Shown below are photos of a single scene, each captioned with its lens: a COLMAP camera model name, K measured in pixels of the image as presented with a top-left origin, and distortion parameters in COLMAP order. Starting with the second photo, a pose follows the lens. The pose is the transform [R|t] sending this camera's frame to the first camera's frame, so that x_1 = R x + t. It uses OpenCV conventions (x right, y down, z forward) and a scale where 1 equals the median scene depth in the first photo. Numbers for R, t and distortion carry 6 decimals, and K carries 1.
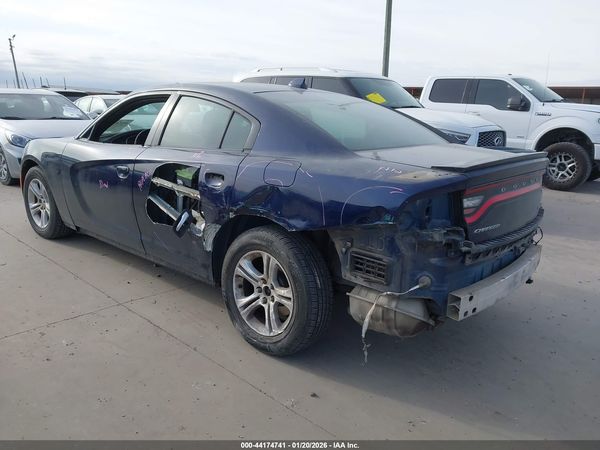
lens RADIAL K [[467.7, 0, 300.0], [0, 467.7, 225.0], [0, 0, 1]] dist [0.094079, -0.146609]
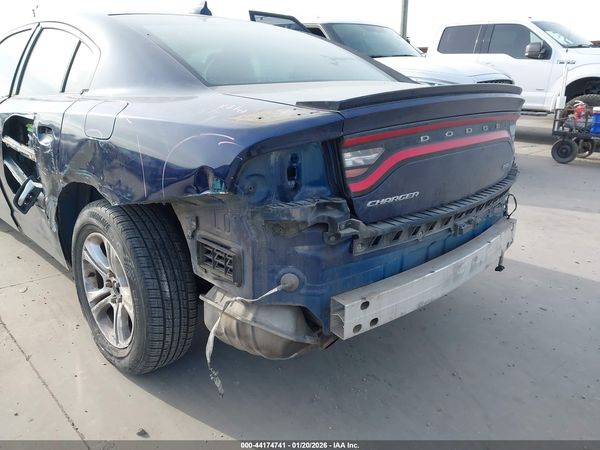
lens RADIAL K [[467.7, 0, 300.0], [0, 467.7, 225.0], [0, 0, 1]] dist [0.094079, -0.146609]
pose [[0.997807, -0.007535, -0.065766, 0.314402], [0.011766, 0.997869, 0.064182, 0.000059], [0.065142, -0.064815, 0.995769, 0.348904]]
